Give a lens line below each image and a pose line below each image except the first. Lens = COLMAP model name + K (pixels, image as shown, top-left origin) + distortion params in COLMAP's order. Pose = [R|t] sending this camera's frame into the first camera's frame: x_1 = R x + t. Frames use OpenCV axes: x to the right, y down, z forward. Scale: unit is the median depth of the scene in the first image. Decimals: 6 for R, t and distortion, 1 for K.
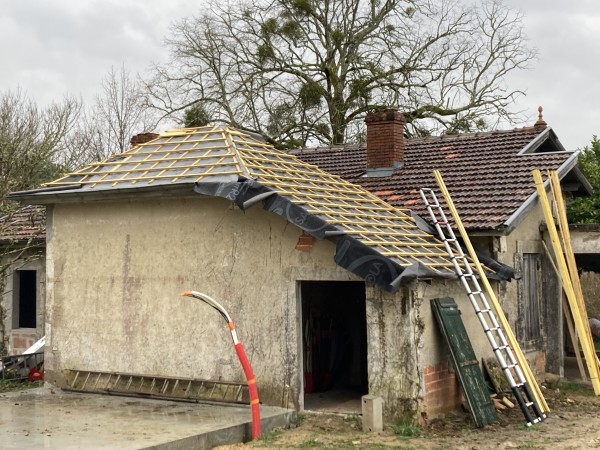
lens RADIAL K [[980.4, 0, 300.7], [0, 980.4, 226.7], [0, 0, 1]] dist [0.057090, 0.000000]
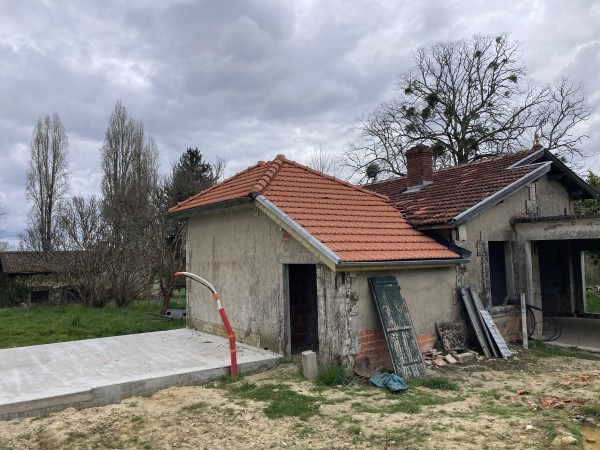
lens RADIAL K [[496.9, 0, 298.5], [0, 496.9, 221.5], [0, 0, 1]] dist [-0.008481, -0.013006]
pose [[0.918510, -0.040425, -0.393326, 0.289670], [0.029670, 0.999002, -0.033389, 0.018149], [0.394283, 0.018998, 0.918793, 0.339841]]
